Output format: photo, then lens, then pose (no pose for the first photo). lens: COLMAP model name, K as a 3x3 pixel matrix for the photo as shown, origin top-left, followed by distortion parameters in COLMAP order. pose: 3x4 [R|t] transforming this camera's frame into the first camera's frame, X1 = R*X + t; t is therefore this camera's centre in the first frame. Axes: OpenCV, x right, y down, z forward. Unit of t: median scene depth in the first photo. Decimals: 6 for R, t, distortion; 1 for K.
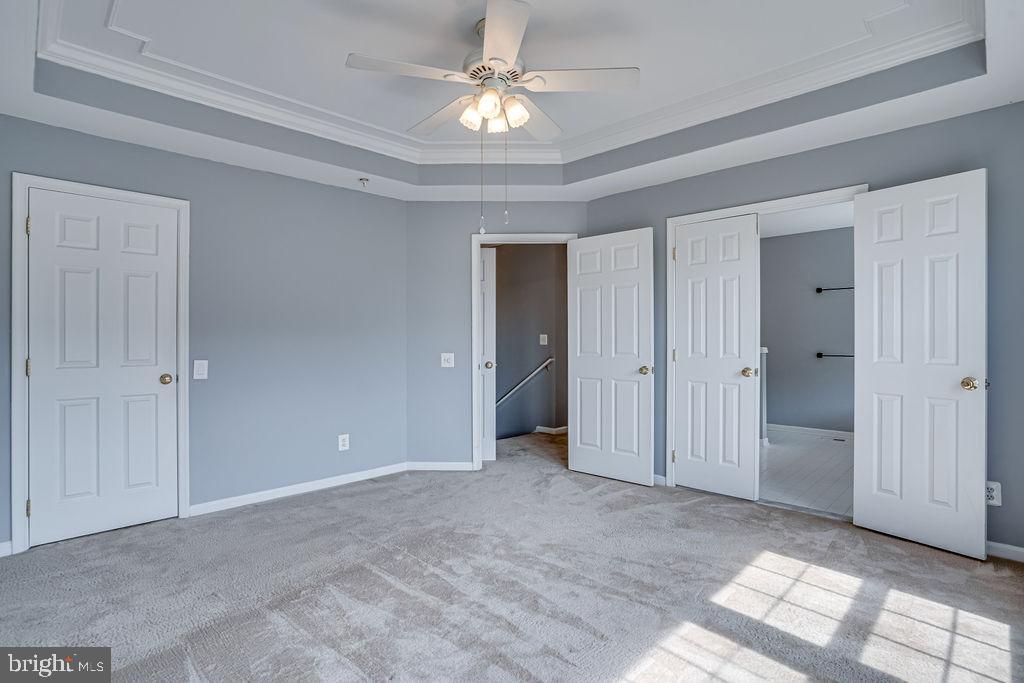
lens RADIAL K [[510.4, 0, 509.1], [0, 510.4, 337.7], [0, 0, 1]] dist [-0.064476, 0.049407]
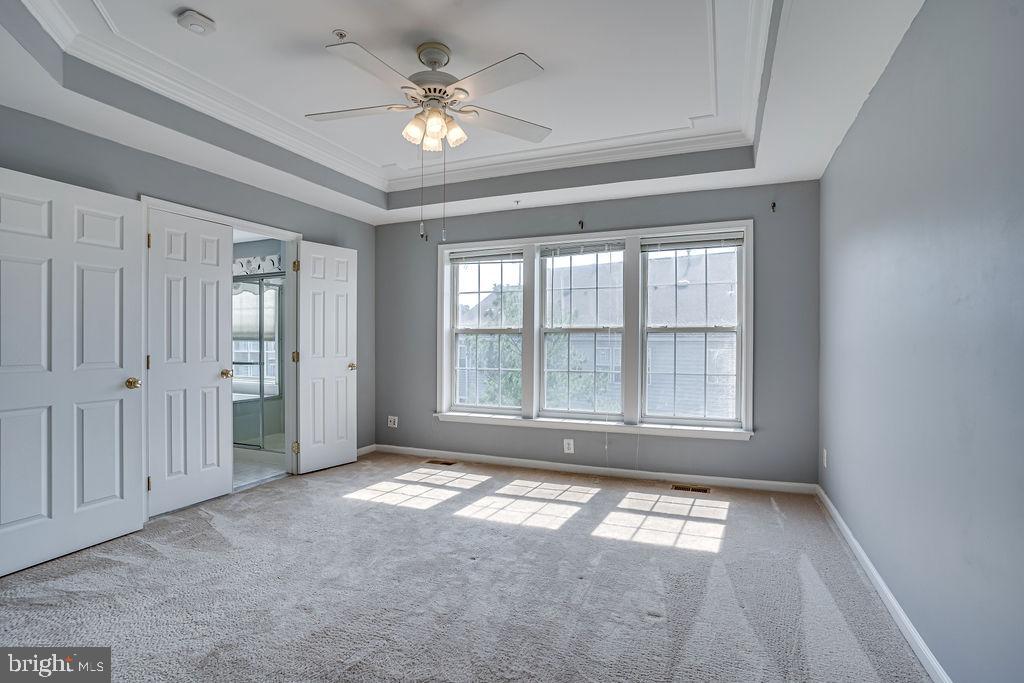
lens RADIAL K [[510.4, 0, 509.1], [0, 510.4, 337.7], [0, 0, 1]] dist [-0.064476, 0.049407]
pose [[-0.358684, 0.008910, 0.933417, -0.876935], [0.003094, 0.999960, -0.008356, 0.004175], [-0.933454, -0.000109, -0.358697, 0.992036]]
